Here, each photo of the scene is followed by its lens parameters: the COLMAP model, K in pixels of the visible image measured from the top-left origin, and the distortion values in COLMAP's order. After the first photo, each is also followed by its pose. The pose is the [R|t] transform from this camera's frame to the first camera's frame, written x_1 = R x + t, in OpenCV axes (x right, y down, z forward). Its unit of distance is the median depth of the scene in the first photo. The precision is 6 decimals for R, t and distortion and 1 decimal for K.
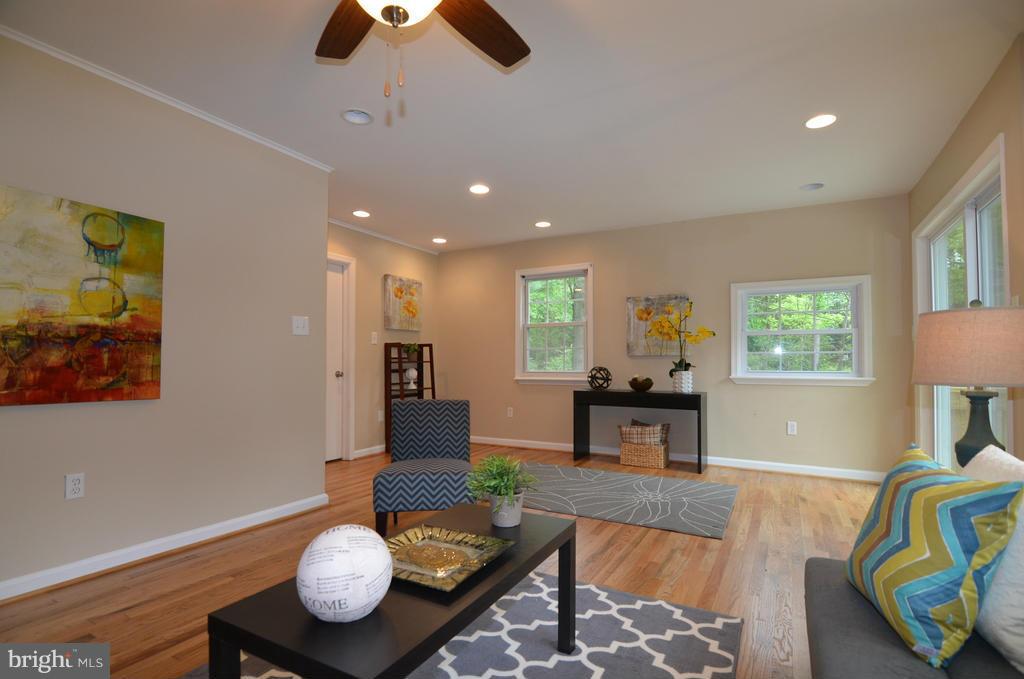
lens RADIAL K [[494.5, 0, 513.6], [0, 494.5, 348.3], [0, 0, 1]] dist [-0.008499, -0.008116]
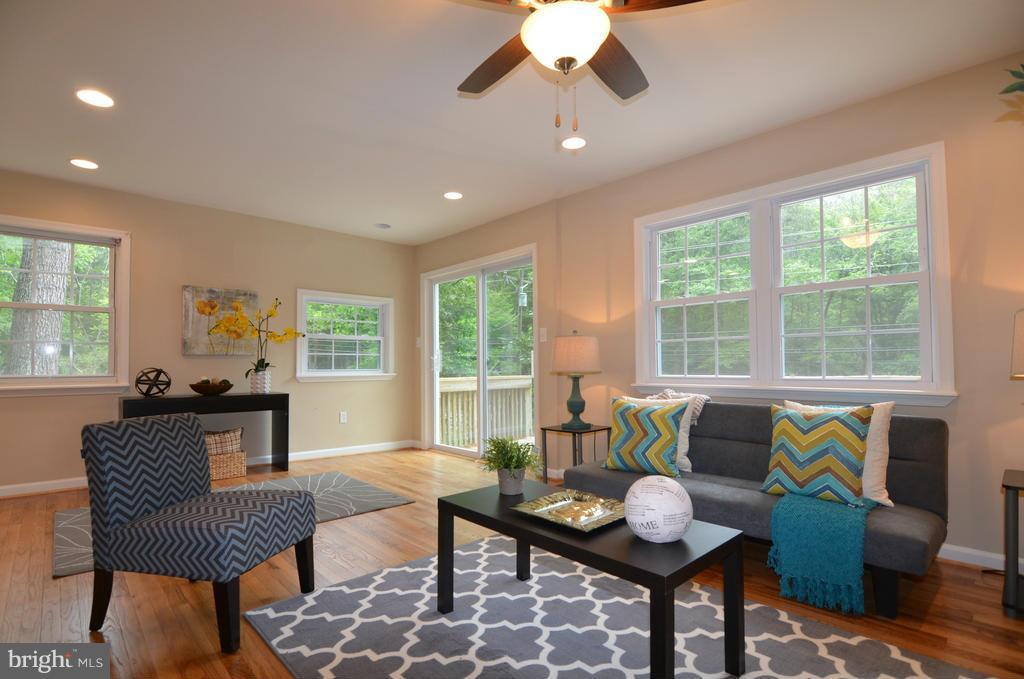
lens RADIAL K [[494.5, 0, 508.7], [0, 494.5, 353.7], [0, 0, 1]] dist [-0.008499, -0.008116]
pose [[0.314345, 0.016659, 0.949163, -0.427319], [-0.024331, 0.999659, -0.009488, 0.008686], [-0.948997, -0.020111, 0.314643, 0.230257]]
